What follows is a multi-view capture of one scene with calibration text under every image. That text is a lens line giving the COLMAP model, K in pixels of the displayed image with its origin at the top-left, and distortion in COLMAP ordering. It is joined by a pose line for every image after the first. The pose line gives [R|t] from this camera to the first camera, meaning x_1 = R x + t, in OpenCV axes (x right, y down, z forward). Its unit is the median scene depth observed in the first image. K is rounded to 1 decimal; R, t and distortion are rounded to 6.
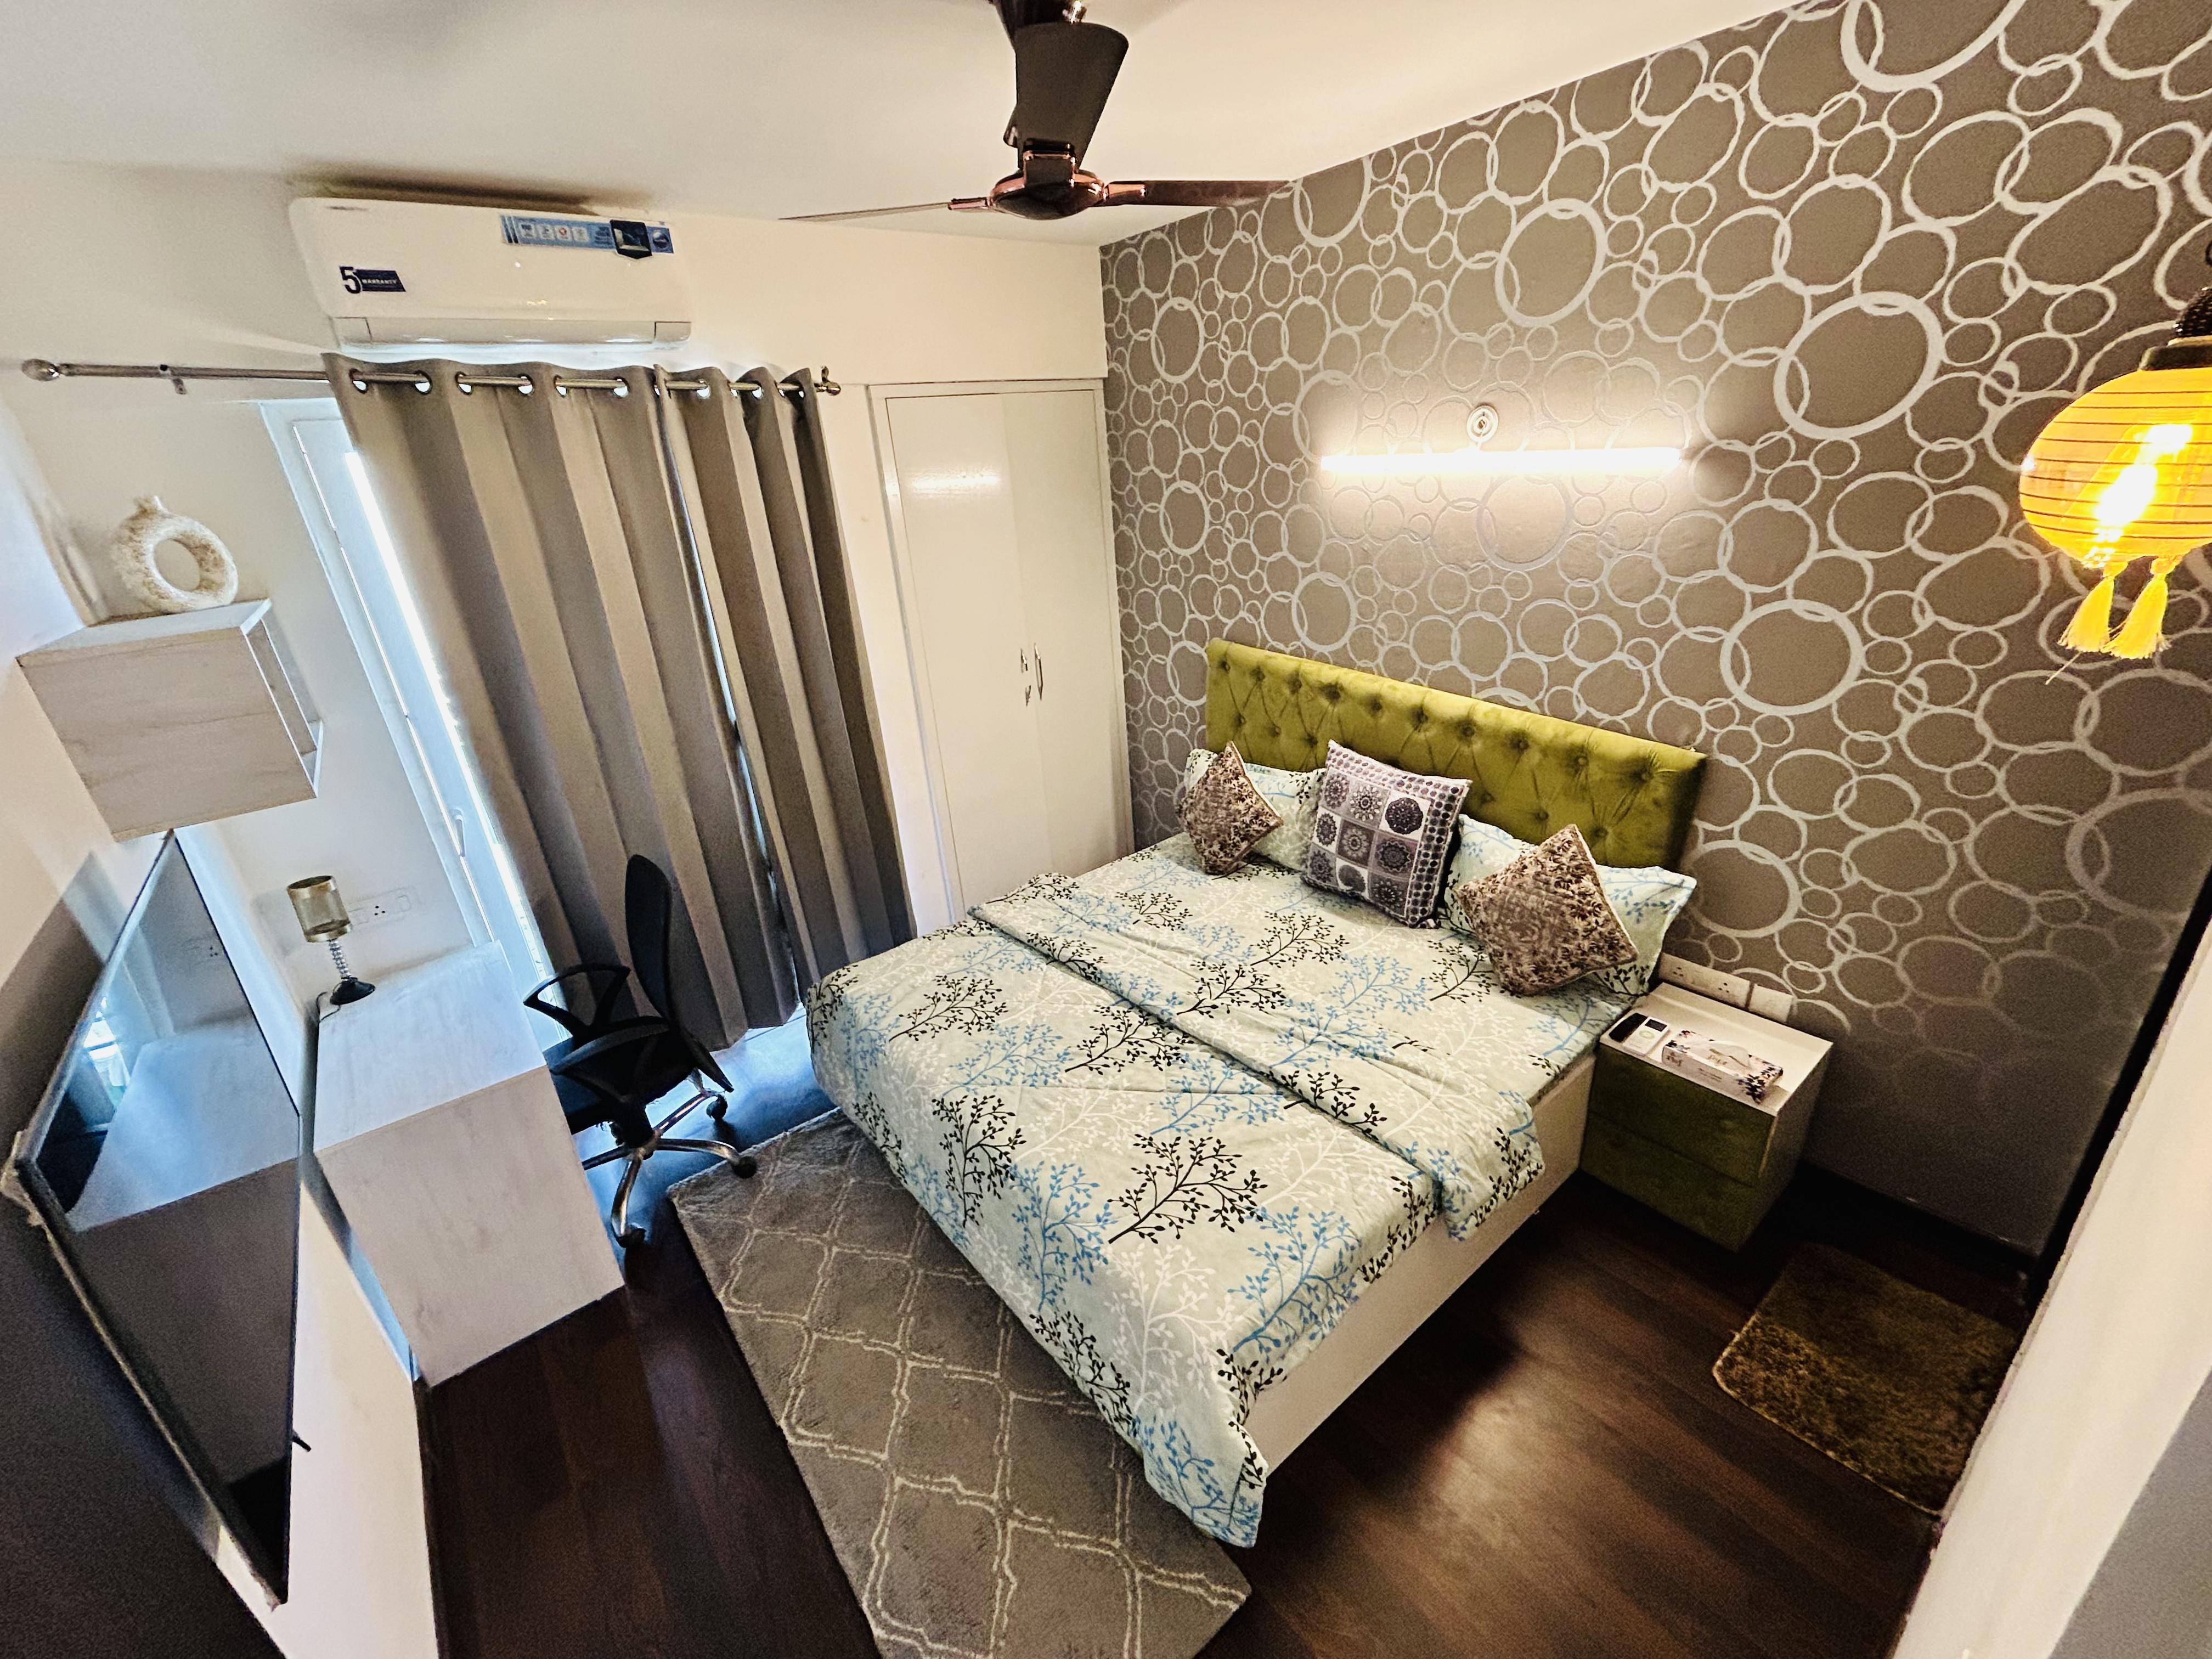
lens RADIAL K [[904.6, 0, 1100.0], [0, 904.6, 823.1], [0, 0, 1]] dist [-0.000768, 0.000945]
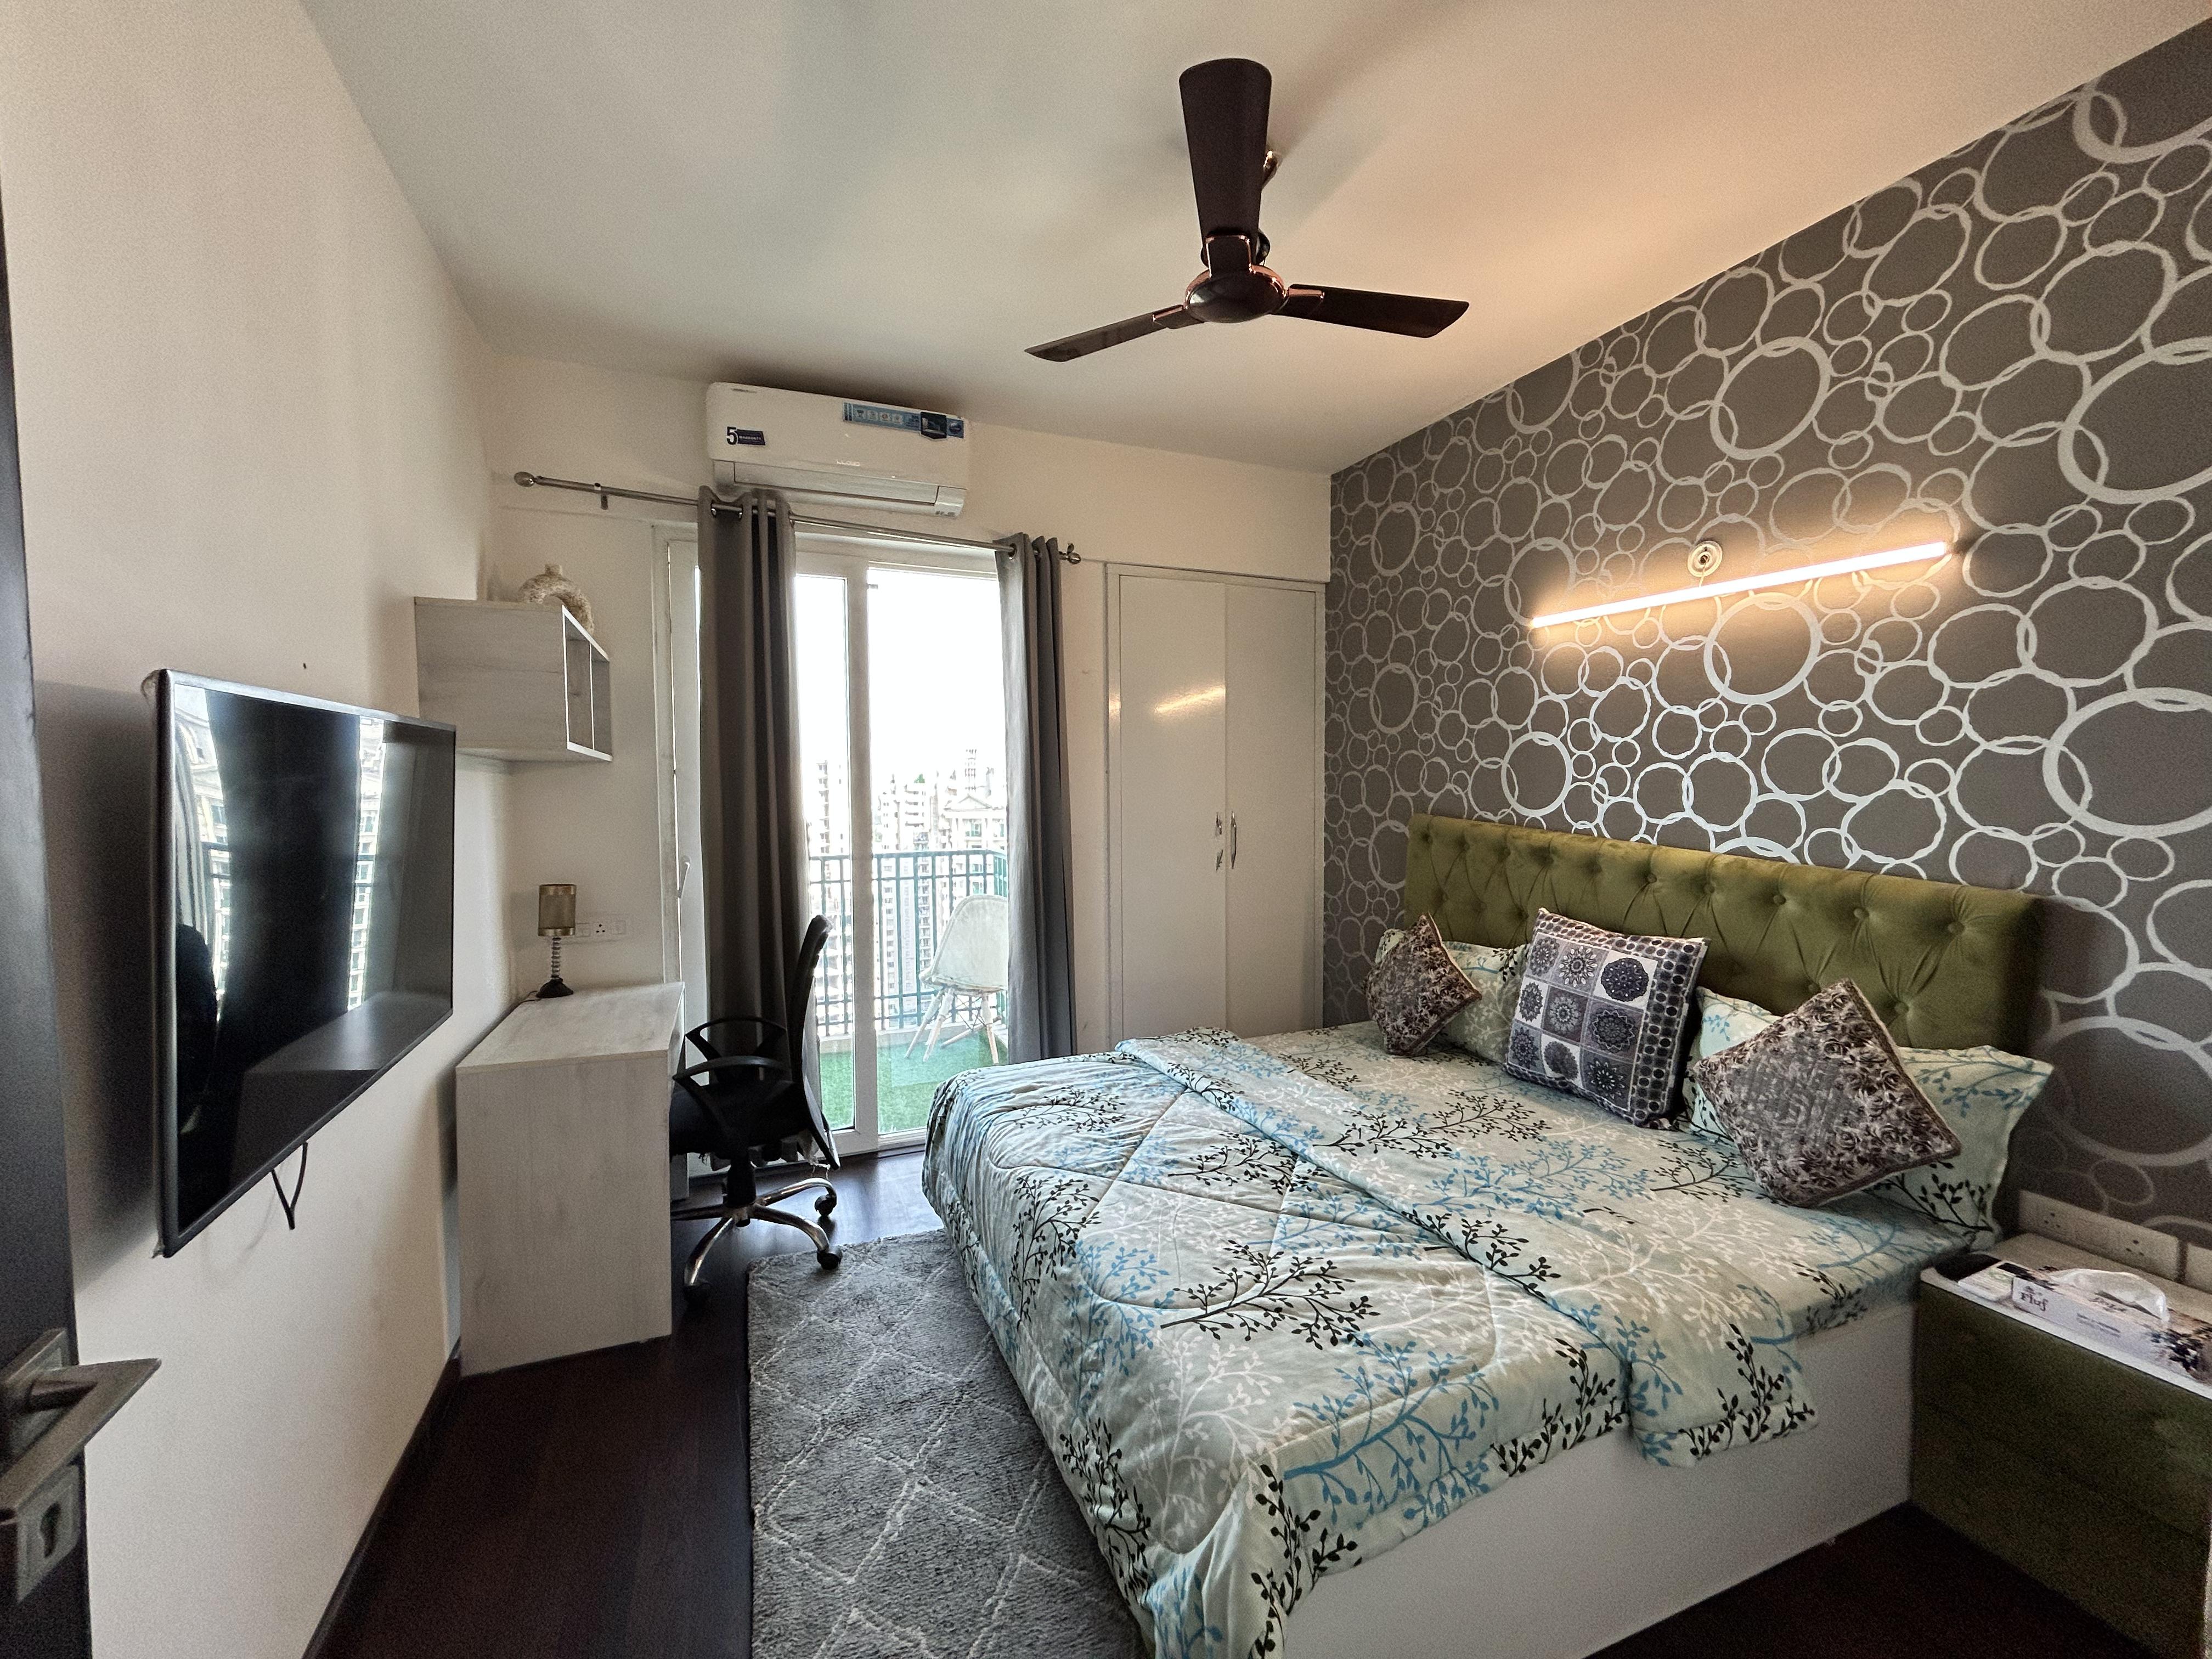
lens RADIAL K [[904.6, 0, 1099.4], [0, 904.6, 822.7], [0, 0, 1]] dist [-0.000768, 0.000945]
pose [[0.955310, 0.082186, -0.283952, 0.115721], [-0.171551, 0.936406, -0.306126, 0.232897], [0.240735, 0.341158, 0.908657, 0.085558]]
